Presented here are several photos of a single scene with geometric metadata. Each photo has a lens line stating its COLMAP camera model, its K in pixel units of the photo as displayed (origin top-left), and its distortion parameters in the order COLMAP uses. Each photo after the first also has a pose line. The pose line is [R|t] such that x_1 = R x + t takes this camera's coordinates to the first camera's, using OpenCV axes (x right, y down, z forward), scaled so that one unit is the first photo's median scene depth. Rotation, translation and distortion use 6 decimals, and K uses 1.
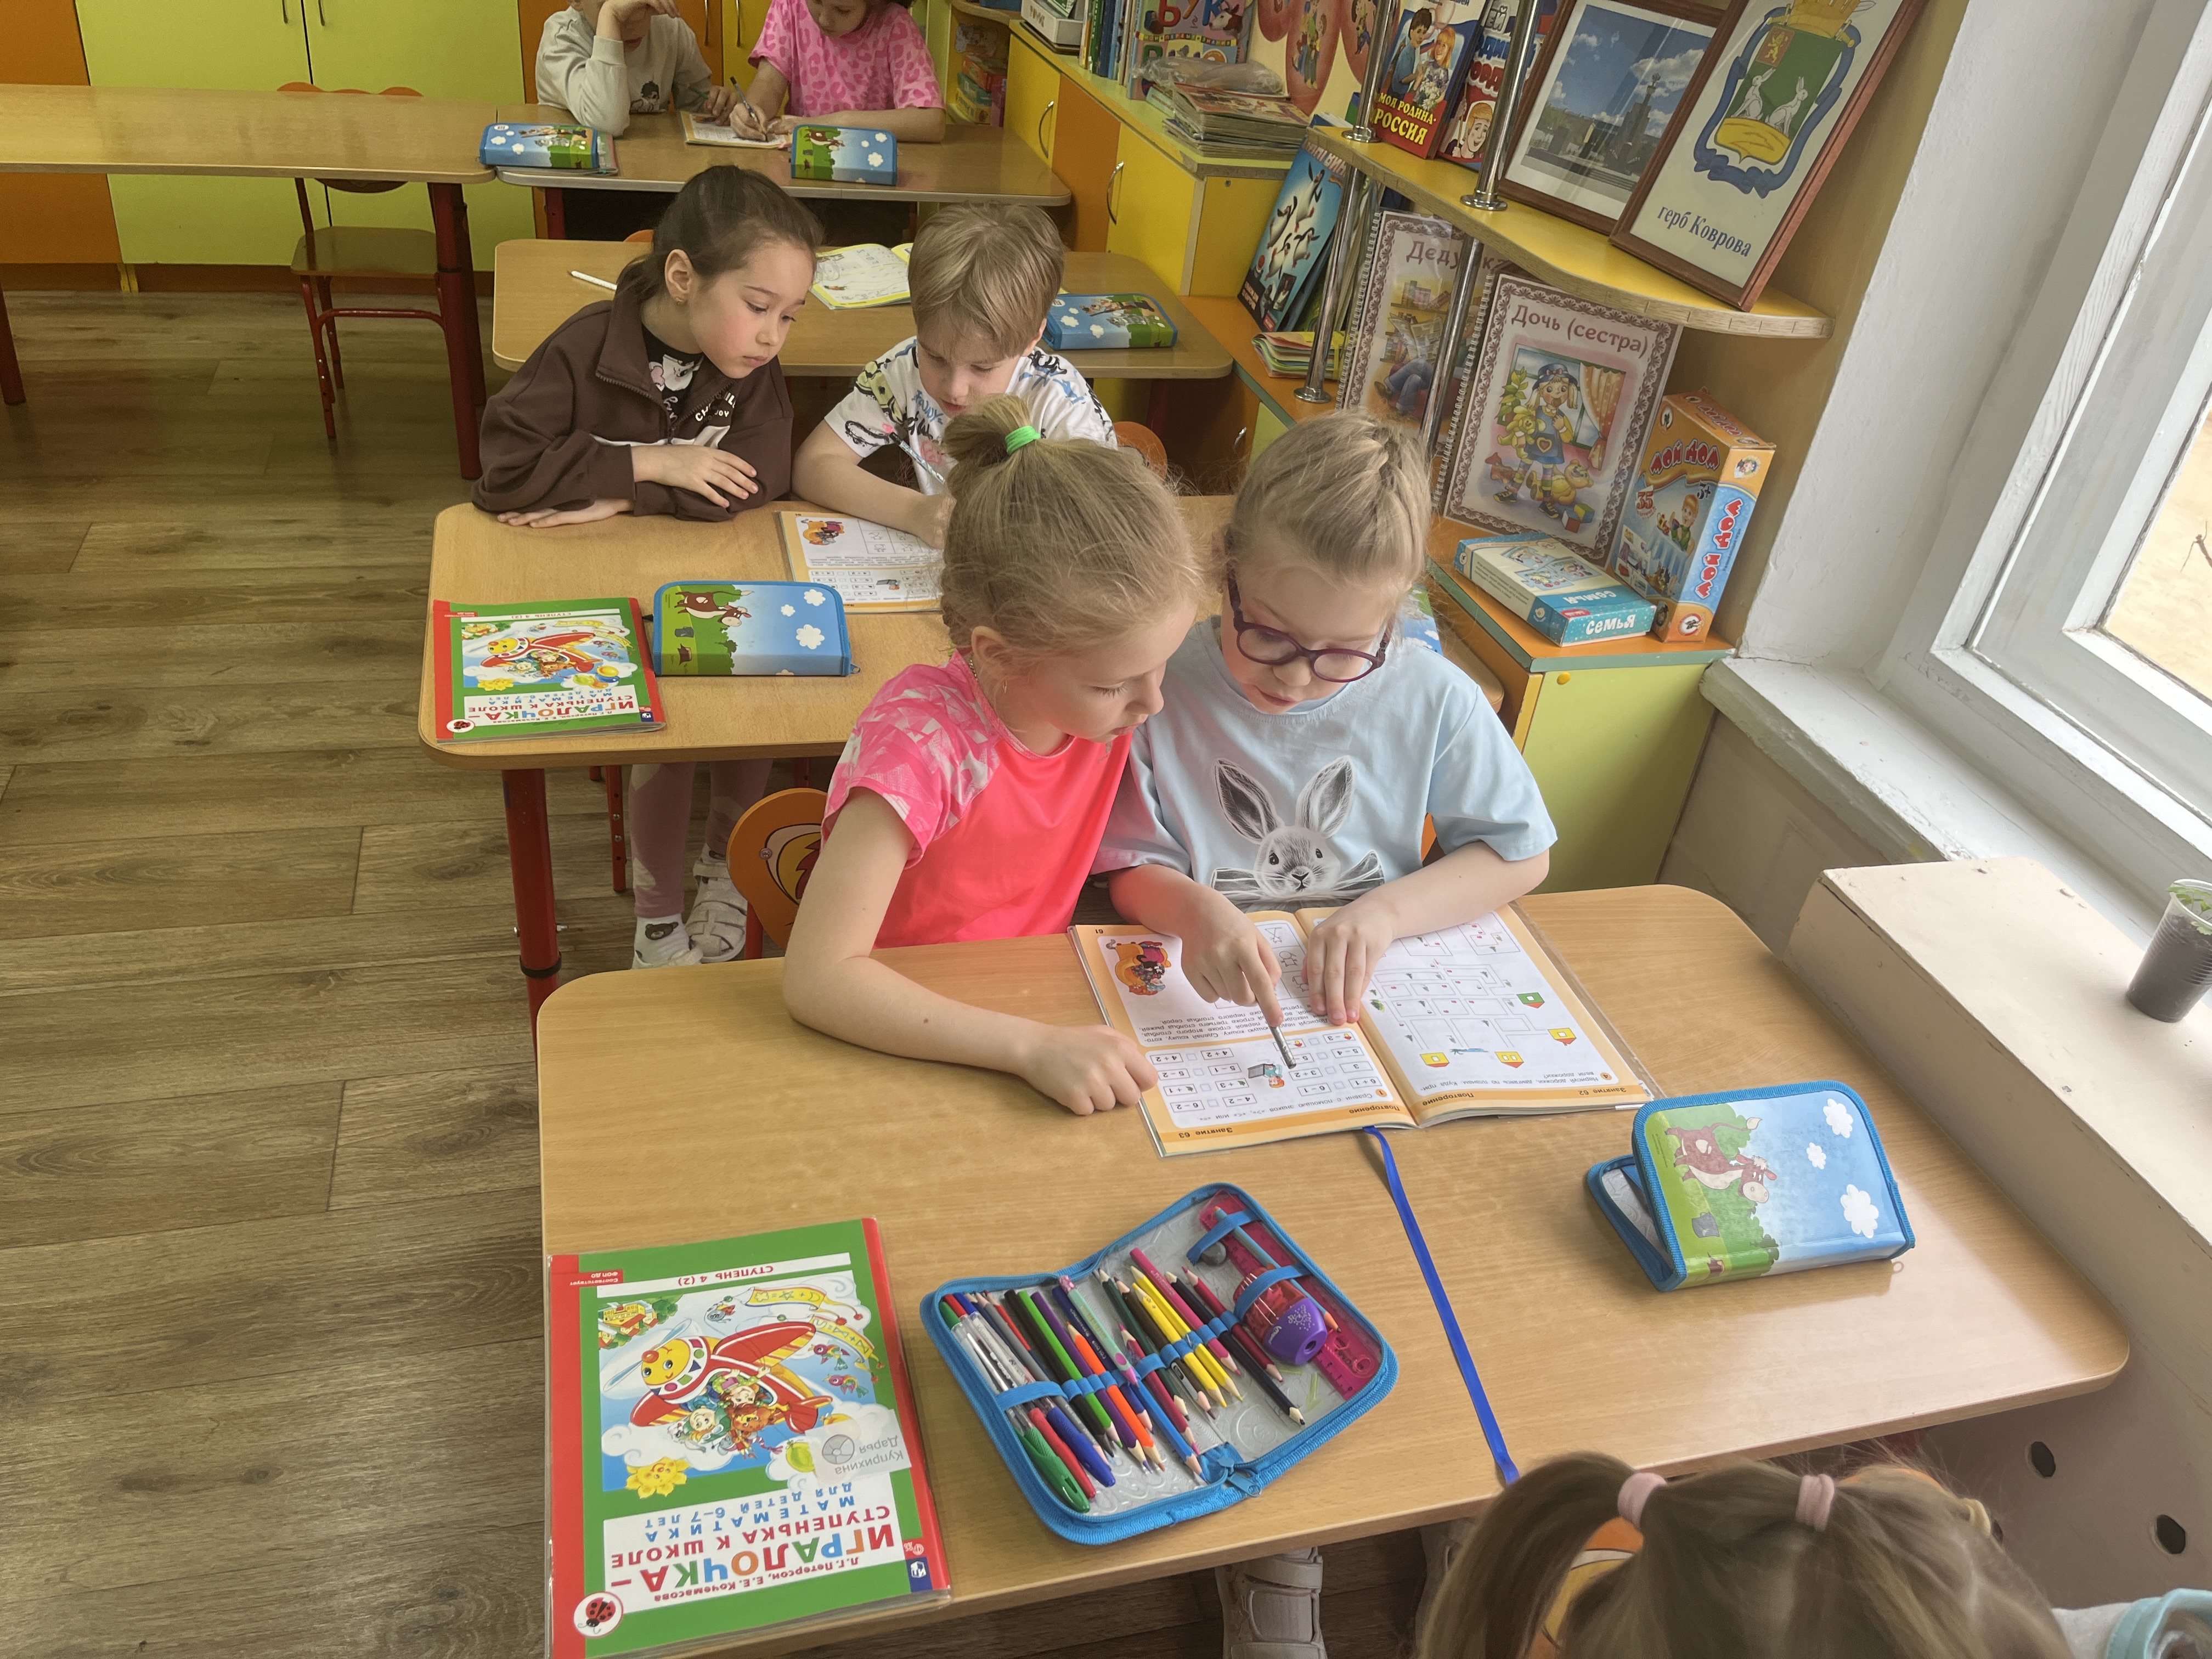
lens RADIAL K [[1681.1, 0, 1103.6], [0, 1681.1, 830.3], [0, 0, 1]] dist [0.004127, 0.000639]
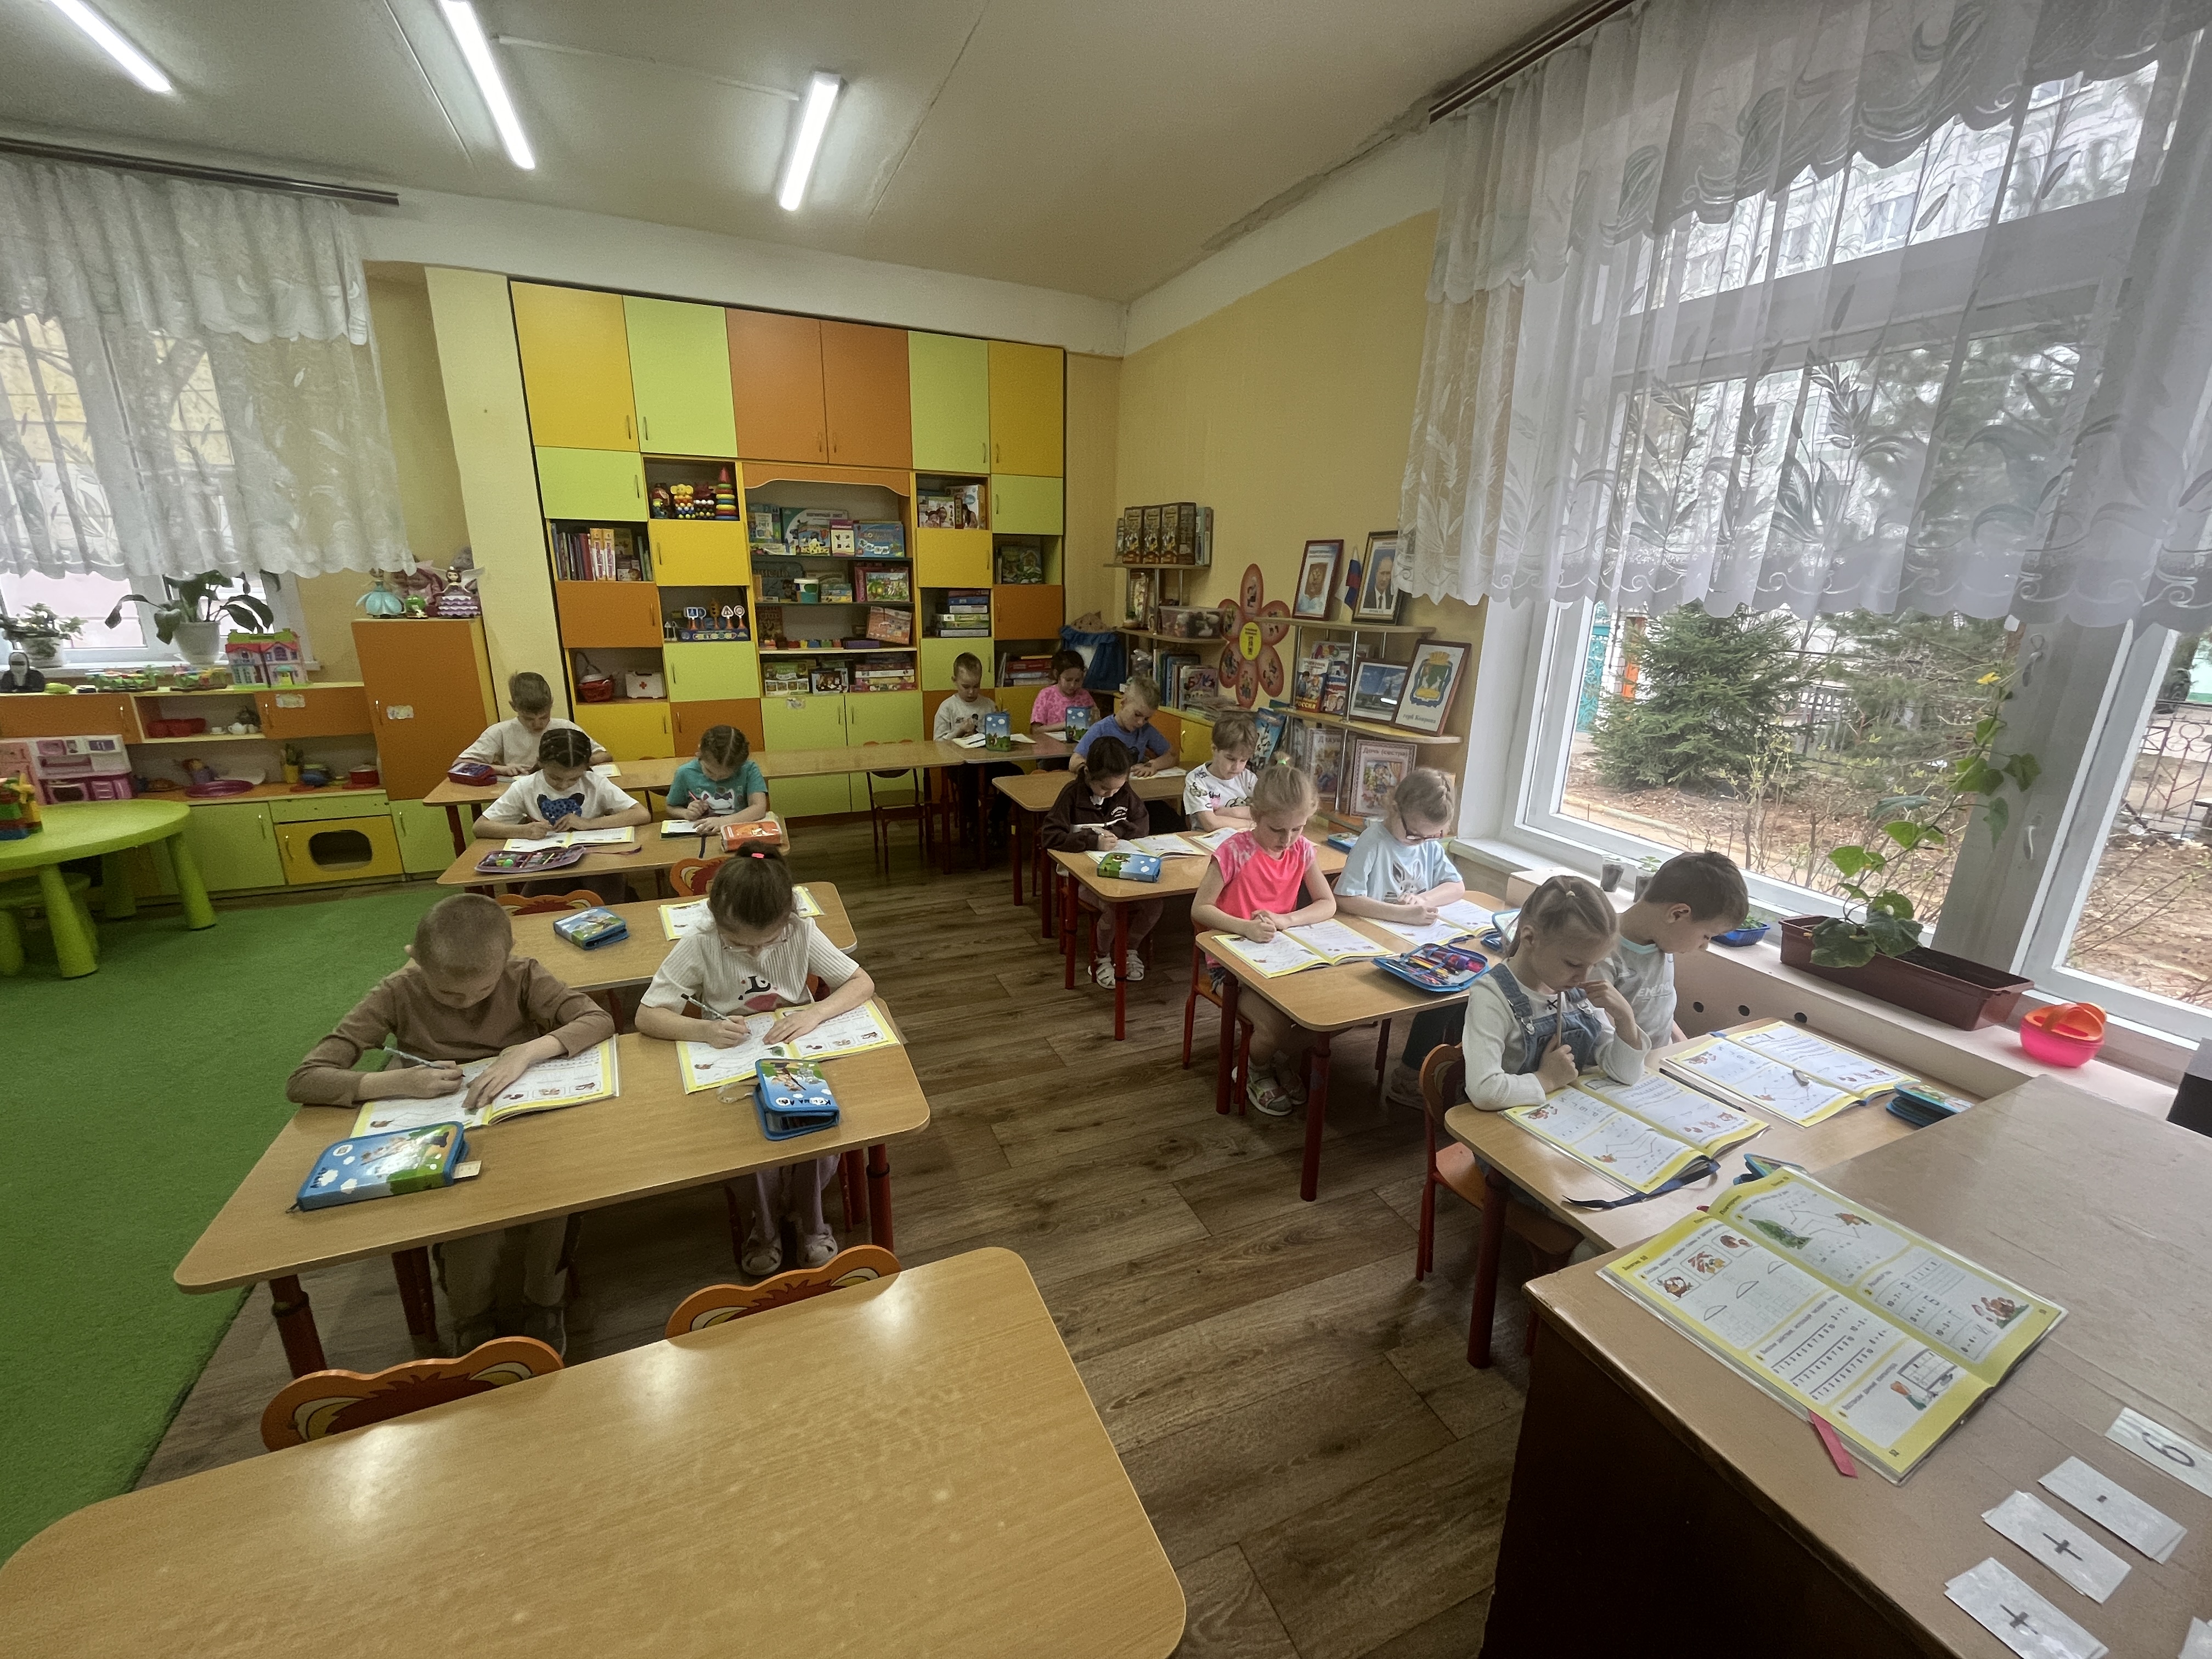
lens RADIAL K [[898.6, 0, 1101.5], [0, 898.6, 827.0], [0, 0, 1]] dist [-0.000654, -0.000013]
pose [[0.987035, -0.123756, 0.102206, -0.470313], [0.148525, 0.945639, -0.289321, 0.272319], [-0.060845, 0.300750, 0.951760, -0.609395]]
